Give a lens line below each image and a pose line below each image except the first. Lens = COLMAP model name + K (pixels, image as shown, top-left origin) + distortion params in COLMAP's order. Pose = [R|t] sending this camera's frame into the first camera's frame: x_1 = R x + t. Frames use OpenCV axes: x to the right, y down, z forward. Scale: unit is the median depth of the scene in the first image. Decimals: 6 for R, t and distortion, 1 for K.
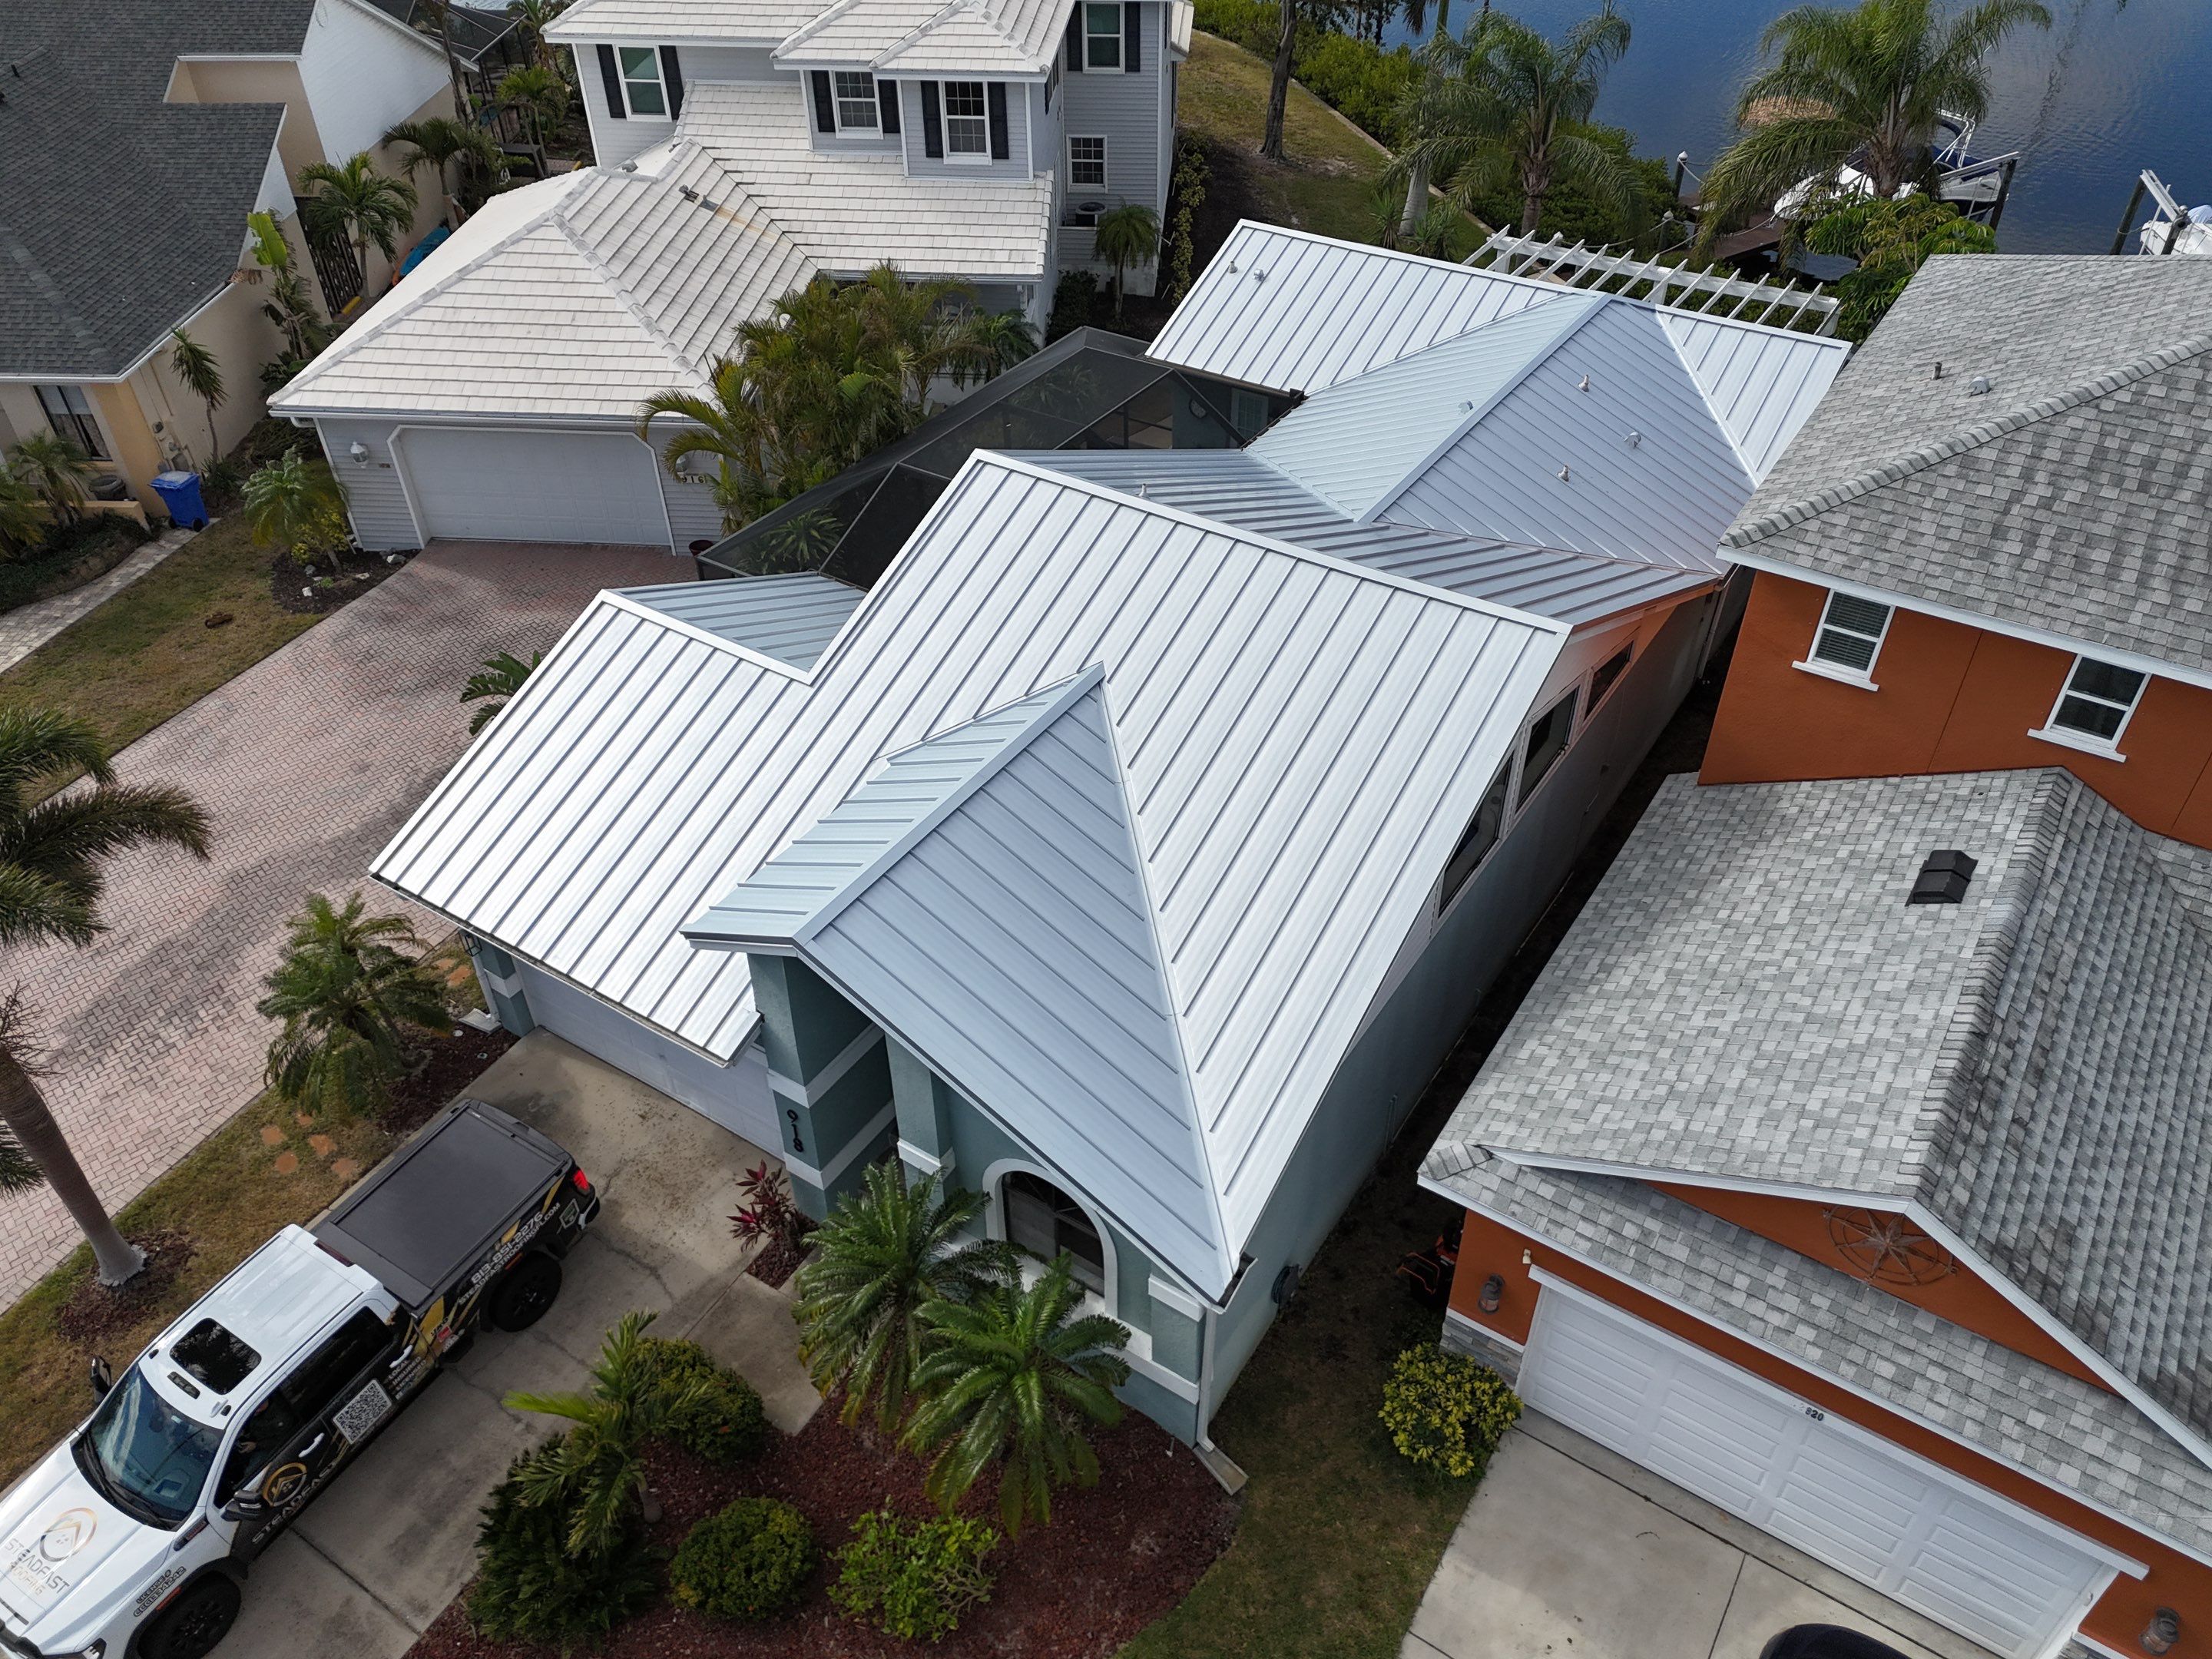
lens RADIAL K [[1616.0, 0, 1114.0], [0, 1616.0, 828.4], [0, 0, 1]] dist [0.077316, -0.065092]
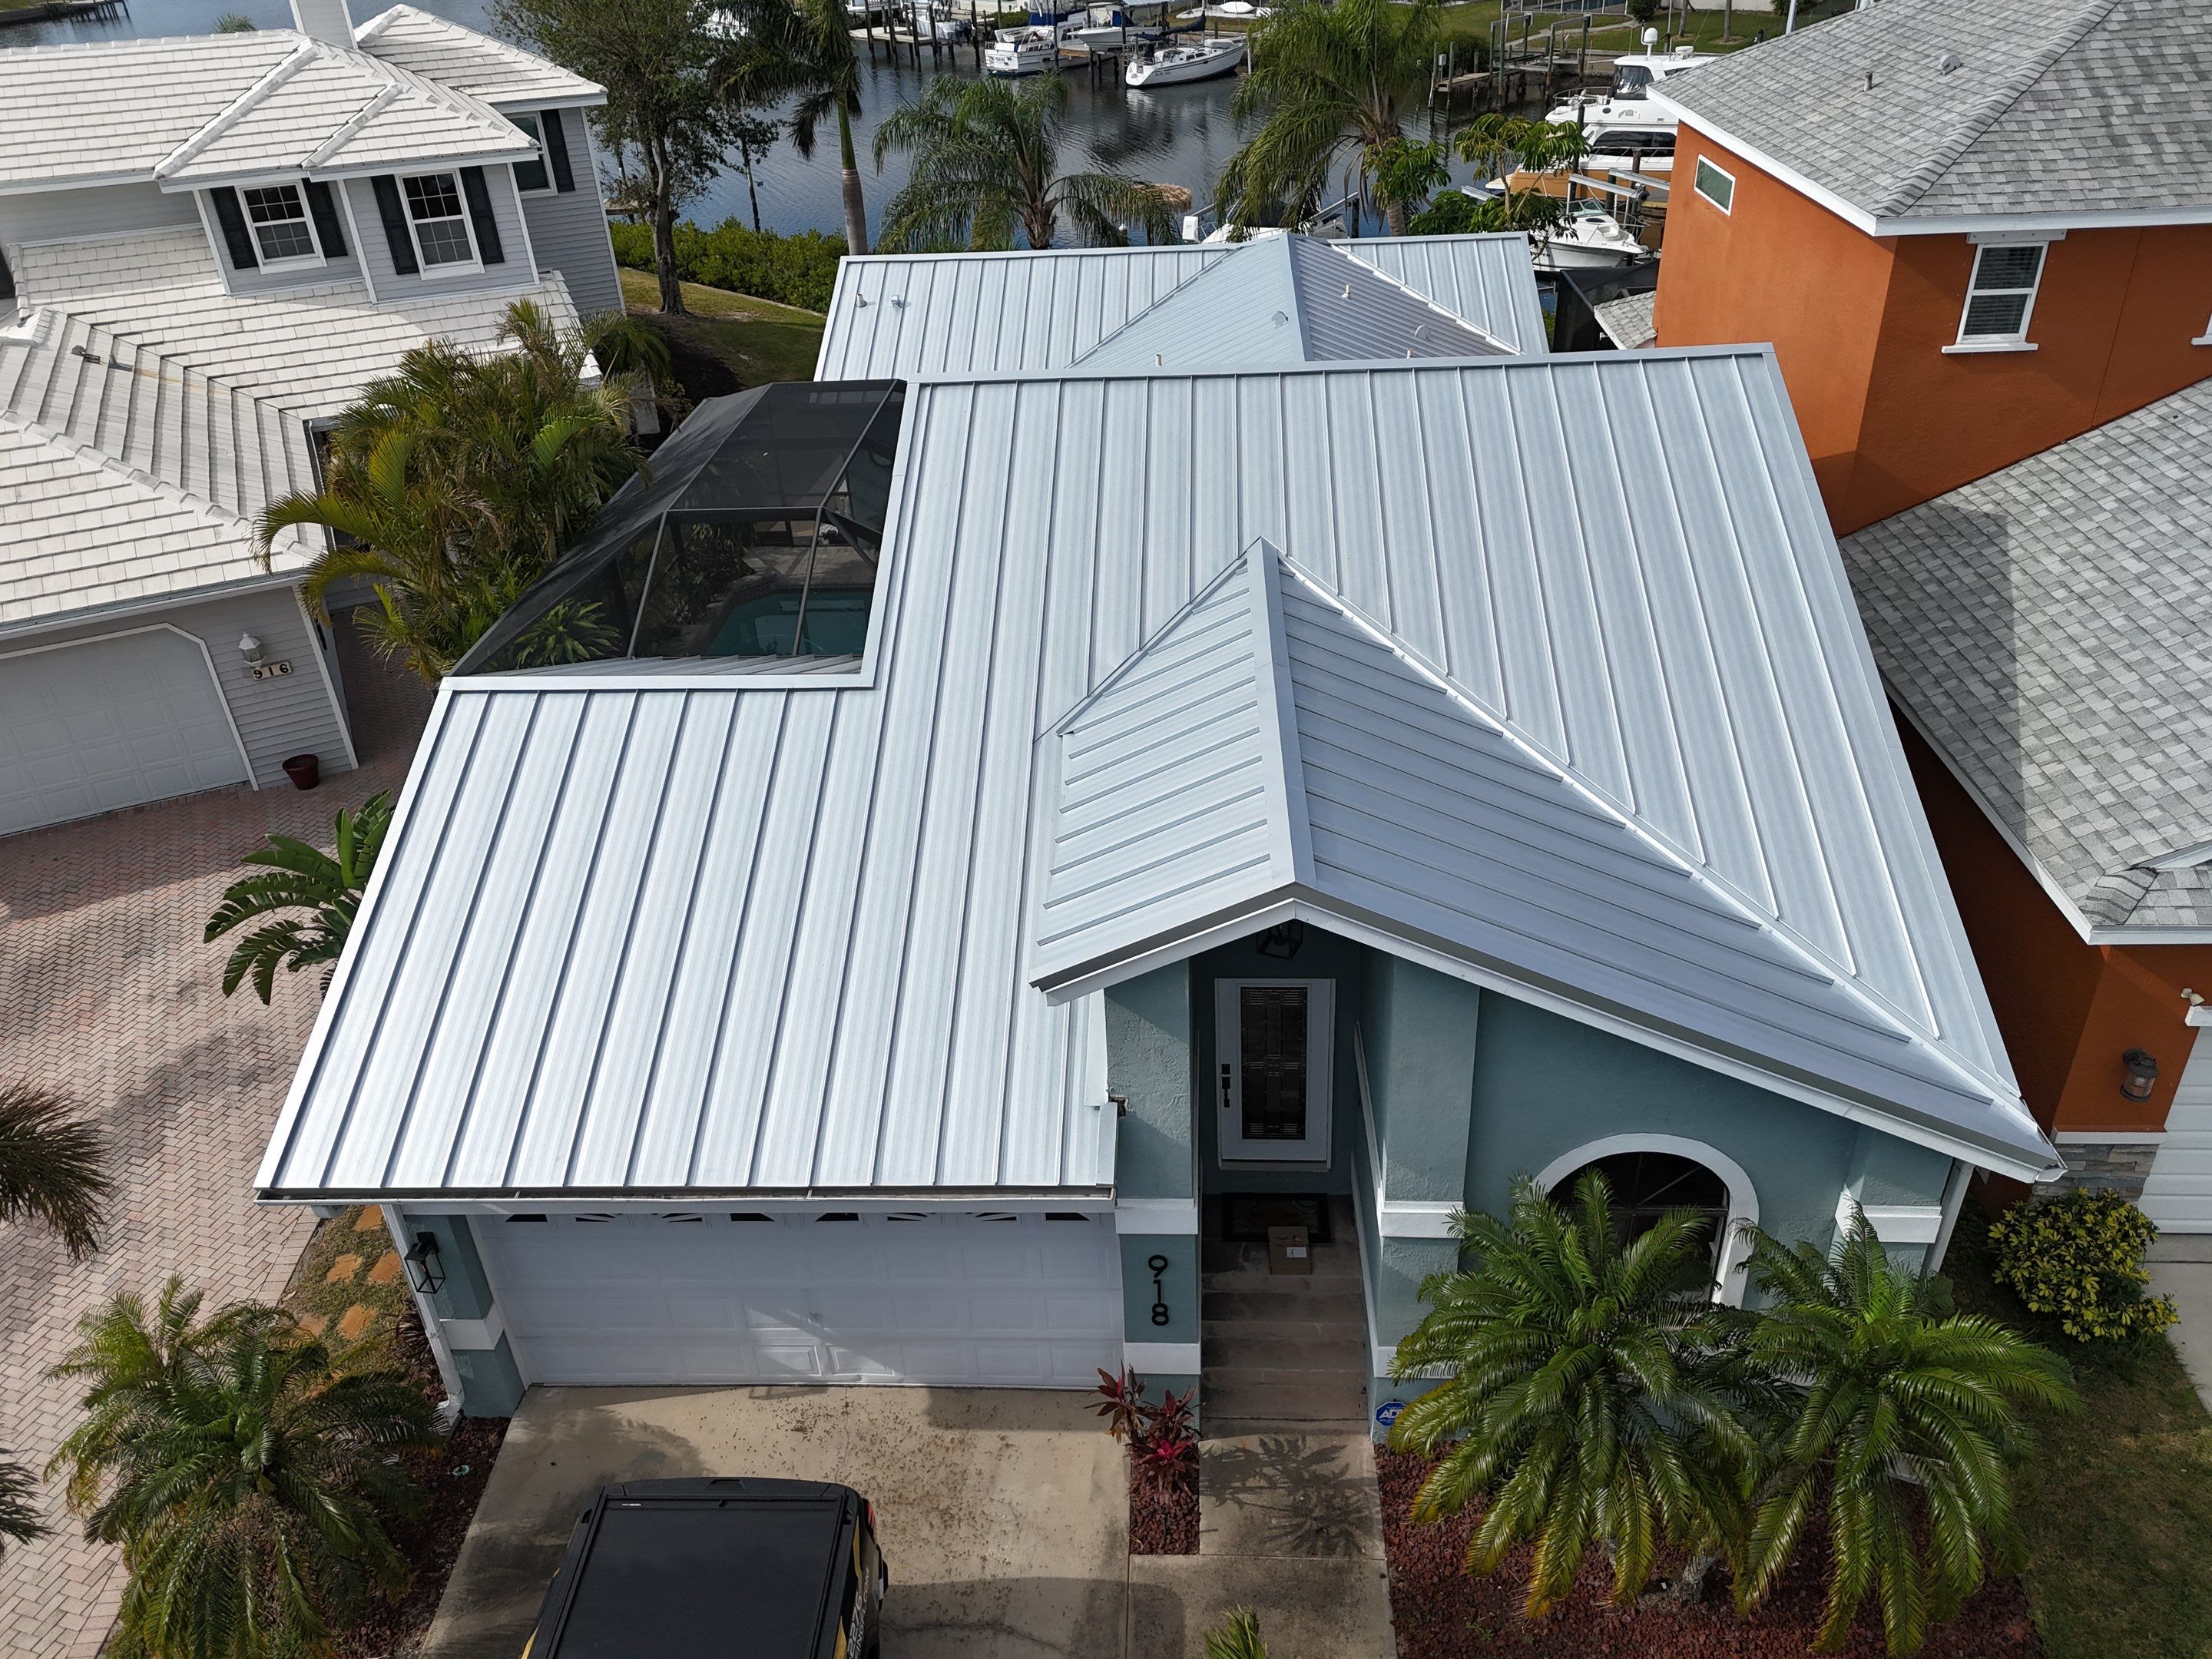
lens RADIAL K [[1616.0, 0, 1114.0], [0, 1616.0, 828.4], [0, 0, 1]] dist [0.077316, -0.065092]
pose [[0.866405, -0.284483, 0.410380, -0.248398], [0.345888, 0.934657, -0.082327, 0.036551], [-0.360144, 0.213275, 0.908191, 0.224594]]
